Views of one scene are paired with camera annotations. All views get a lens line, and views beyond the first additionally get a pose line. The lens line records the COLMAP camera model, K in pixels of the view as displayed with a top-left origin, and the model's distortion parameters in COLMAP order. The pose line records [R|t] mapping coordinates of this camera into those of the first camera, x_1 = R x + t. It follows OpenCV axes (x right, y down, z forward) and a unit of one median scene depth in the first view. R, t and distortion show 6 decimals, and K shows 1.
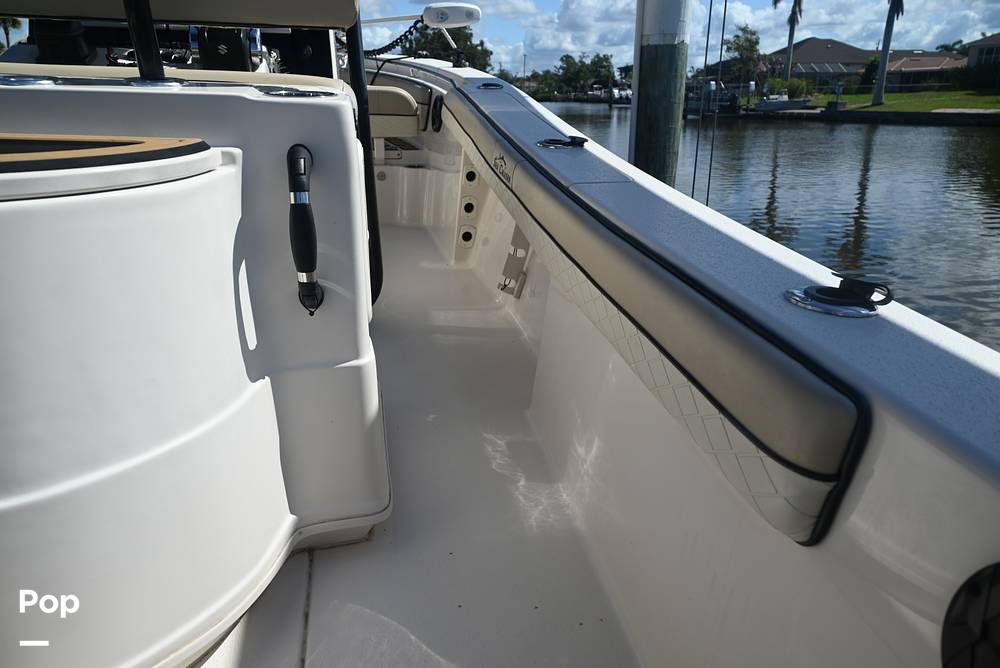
lens RADIAL K [[693.9, 0, 500.0], [0, 693.9, 334.0], [0, 0, 1]] dist [-0.009772, 0.014660]
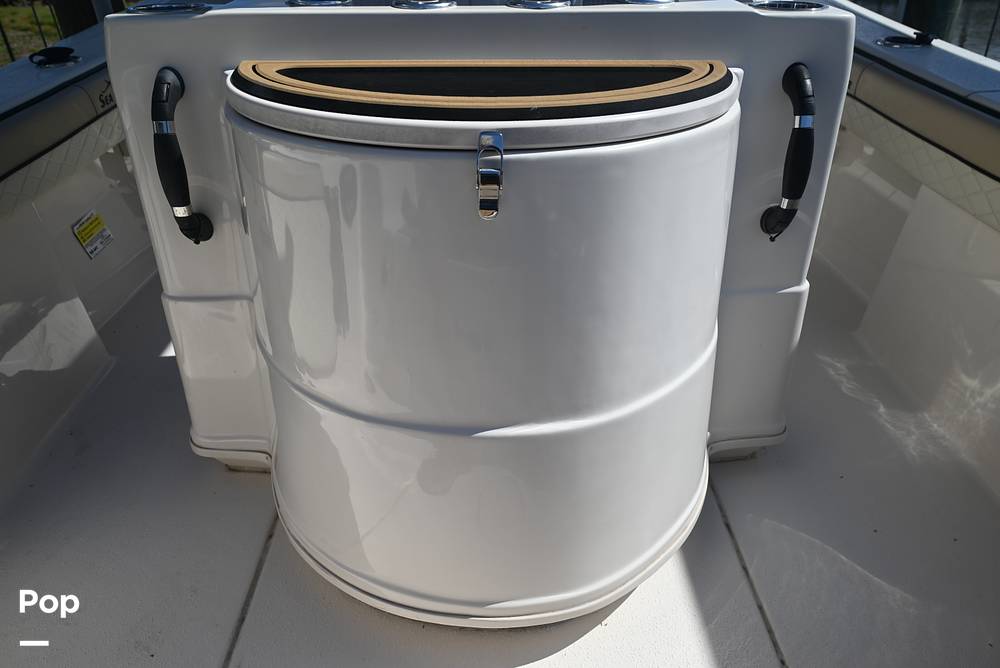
lens RADIAL K [[683.2, 0, 500.0], [0, 683.2, 334.0], [0, 0, 1]] dist [-0.004842, -0.003667]
pose [[0.977838, 0.046050, -0.204236, -0.327620], [-0.016773, 0.989606, 0.142823, -0.021123], [0.208691, -0.136232, 0.968447, -0.033148]]
